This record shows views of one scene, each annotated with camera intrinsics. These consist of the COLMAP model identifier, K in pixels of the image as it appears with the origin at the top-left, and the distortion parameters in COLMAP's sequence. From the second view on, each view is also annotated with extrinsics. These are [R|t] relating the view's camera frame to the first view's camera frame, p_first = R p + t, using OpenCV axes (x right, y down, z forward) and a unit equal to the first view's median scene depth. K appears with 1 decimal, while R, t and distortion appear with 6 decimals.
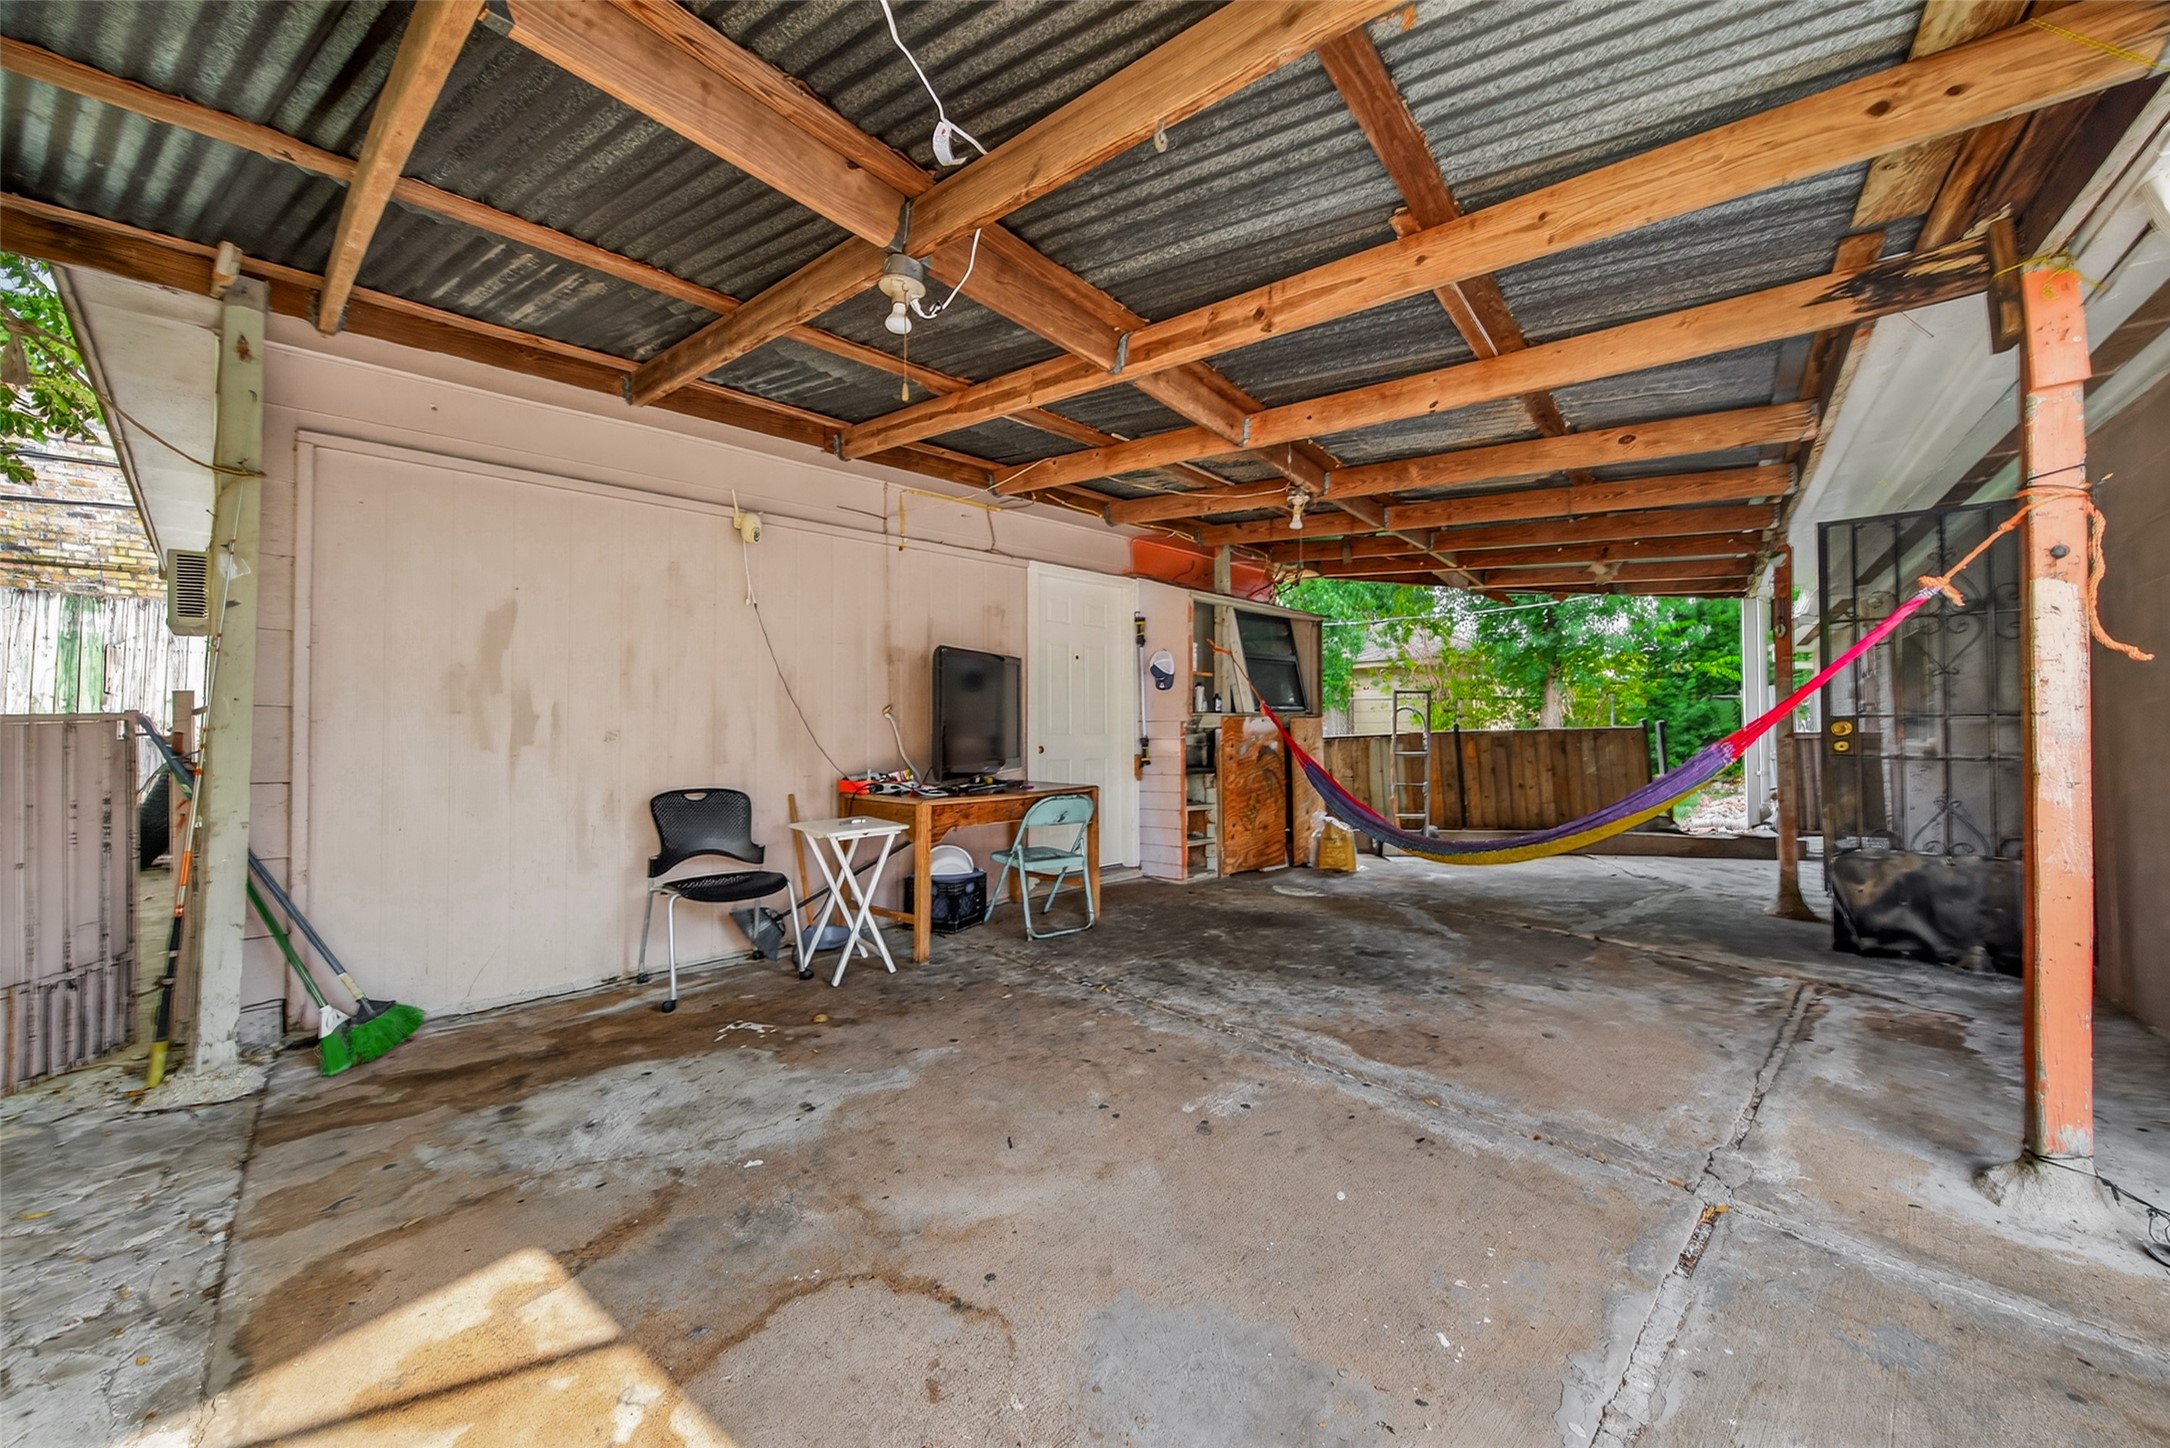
lens RADIAL K [[857.7, 0, 1086.3], [0, 857.7, 687.3], [0, 0, 1]] dist [0.002398, 0.000403]
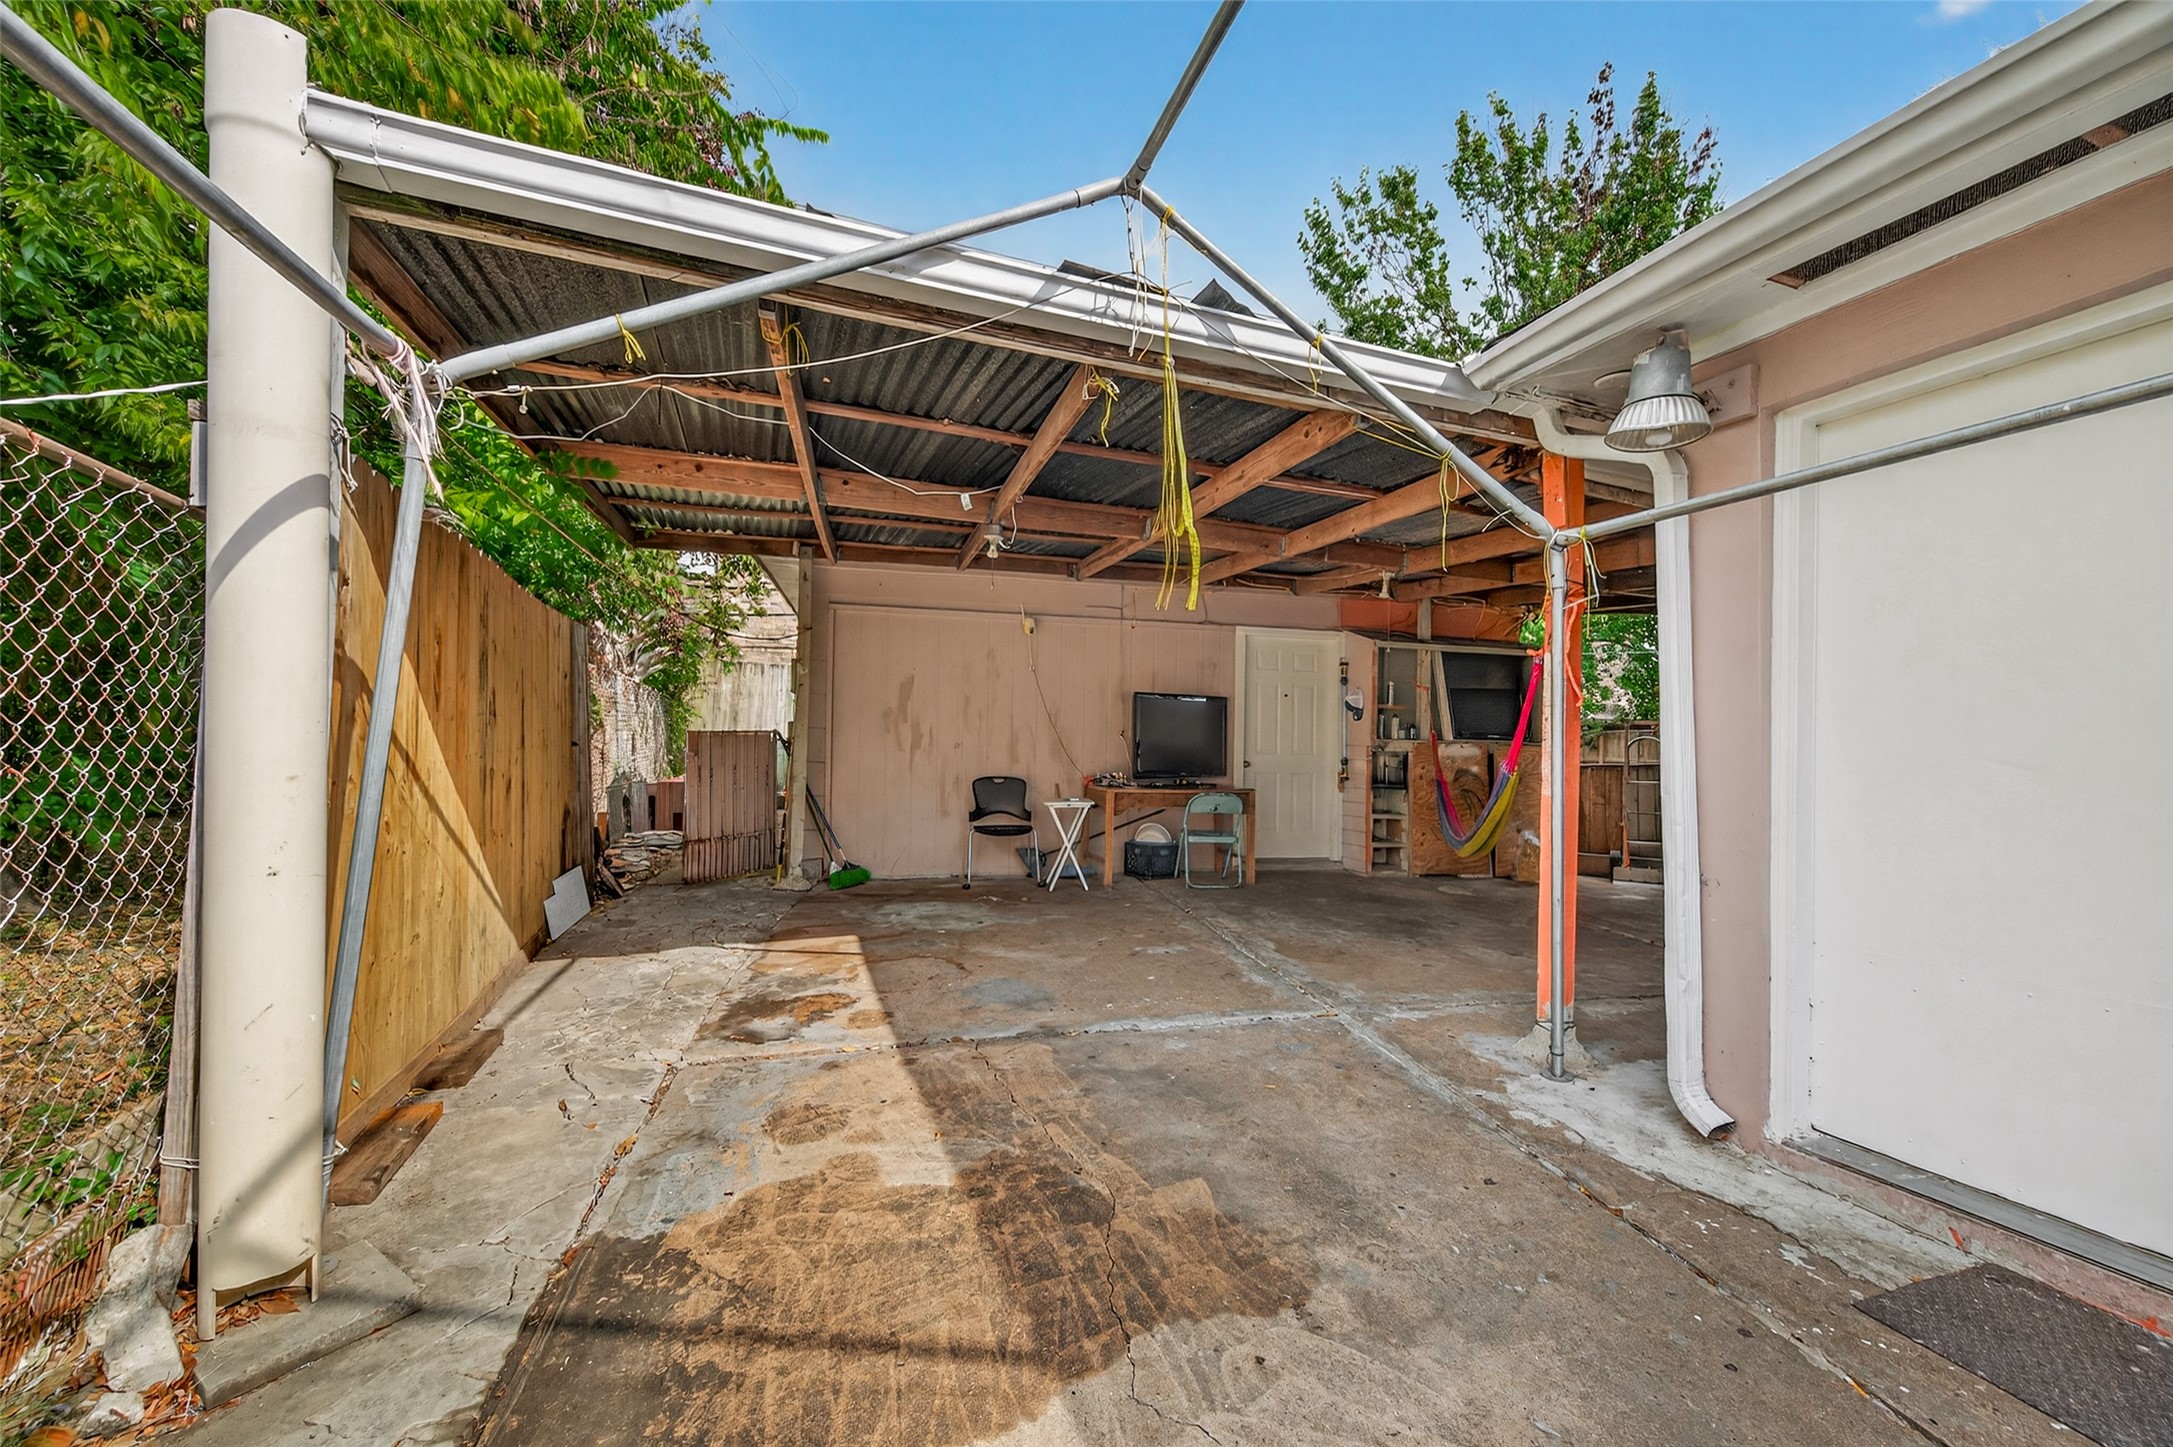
lens RADIAL K [[858.9, 0, 1093.9], [0, 858.9, 721.9], [0, 0, 1]] dist [0.002398, 0.000403]
pose [[0.848042, 0.003481, -0.529918, 0.650487], [0.001793, 0.999954, 0.009438, -0.011156], [0.529926, -0.008954, 0.847997, -0.397911]]
